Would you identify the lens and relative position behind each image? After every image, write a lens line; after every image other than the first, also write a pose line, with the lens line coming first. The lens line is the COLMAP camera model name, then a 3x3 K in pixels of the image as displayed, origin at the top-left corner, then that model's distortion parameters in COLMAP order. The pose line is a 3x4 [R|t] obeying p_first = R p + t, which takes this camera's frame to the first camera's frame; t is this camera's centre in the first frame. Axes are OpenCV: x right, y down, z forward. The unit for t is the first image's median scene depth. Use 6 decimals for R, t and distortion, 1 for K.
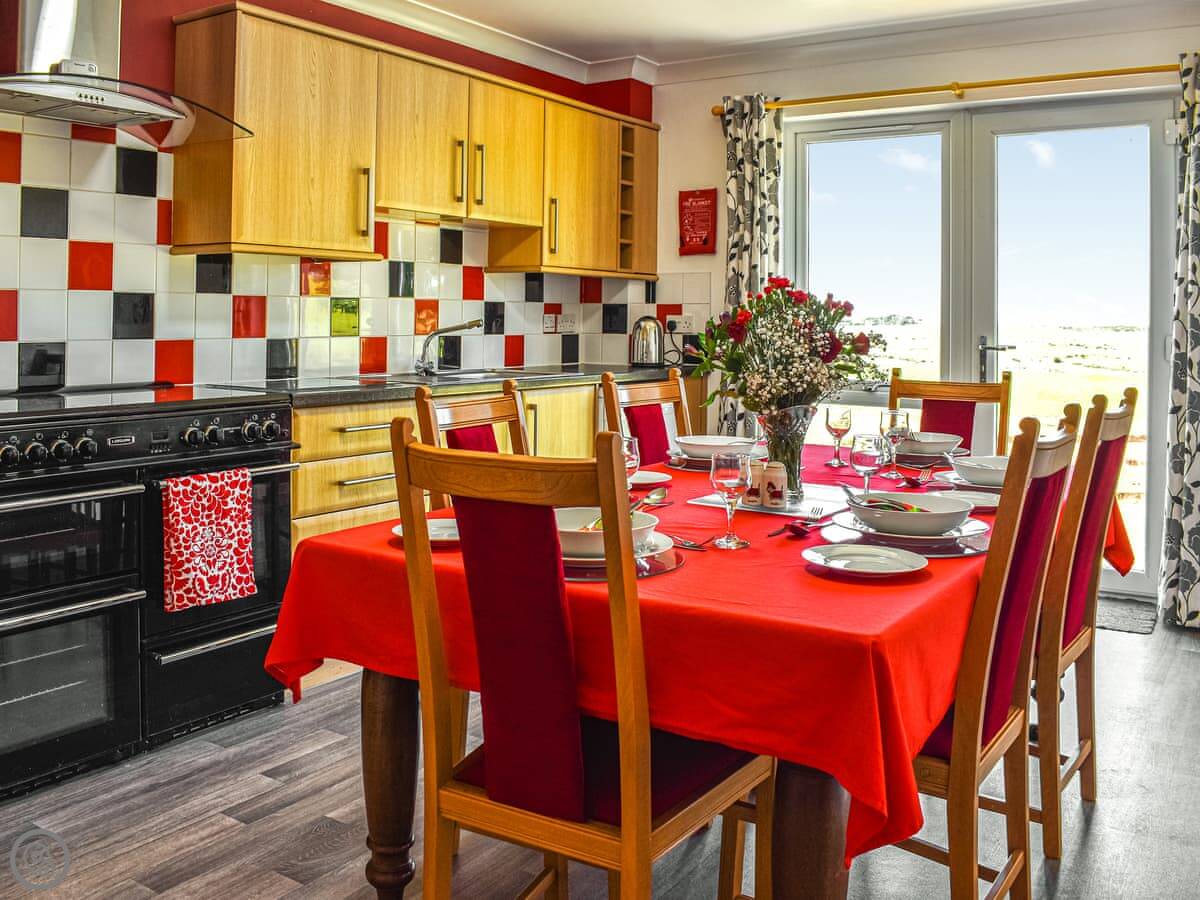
lens RADIAL K [[1142.4, 0, 600.0], [0, 1142.4, 450.0], [0, 0, 1]] dist [-0.097630, -0.002903]
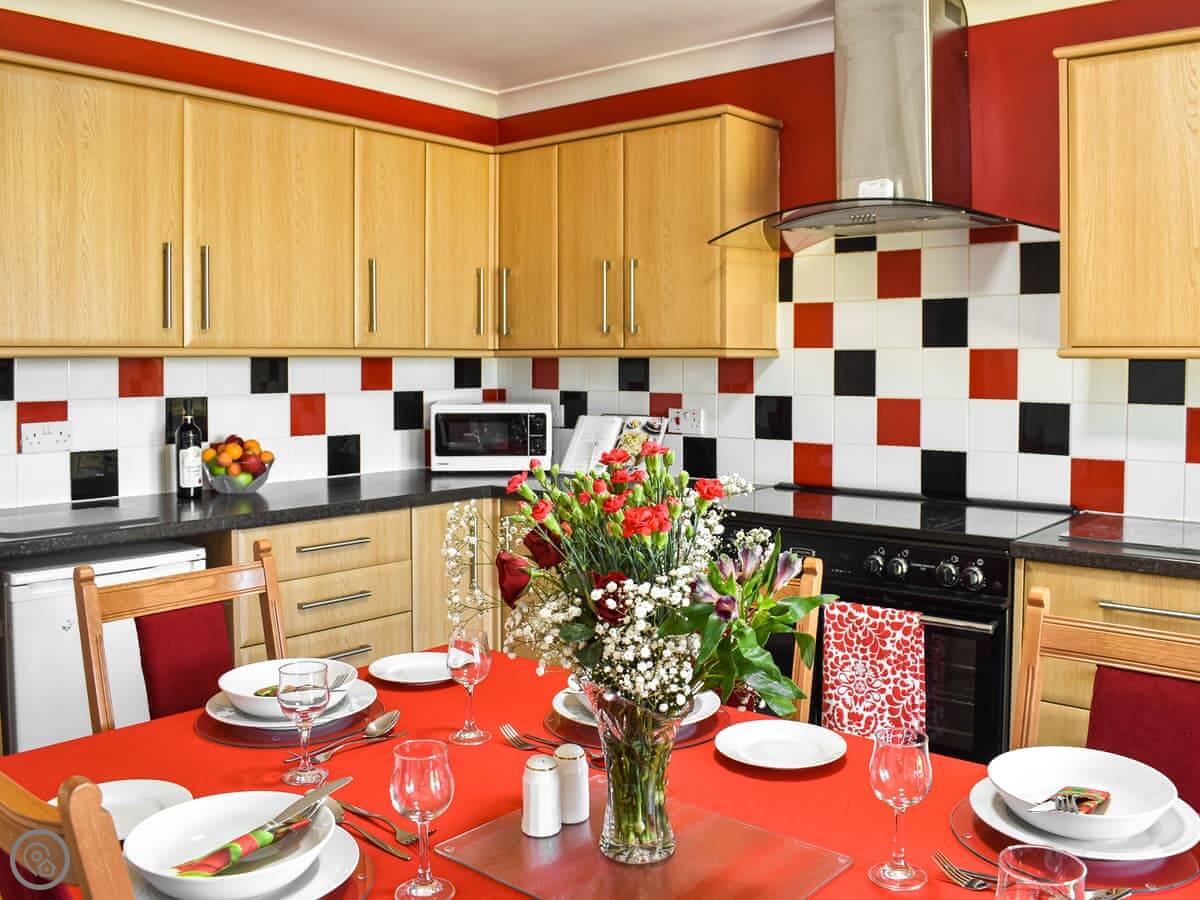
lens RADIAL K [[1142.4, 0, 600.0], [0, 1142.4, 450.0], [0, 0, 1]] dist [-0.097630, -0.002903]
pose [[-0.179260, 0.073983, -0.981016, 0.595677], [-0.100801, 0.990539, 0.093120, -0.169692], [0.978624, 0.115580, -0.170106, 0.914383]]
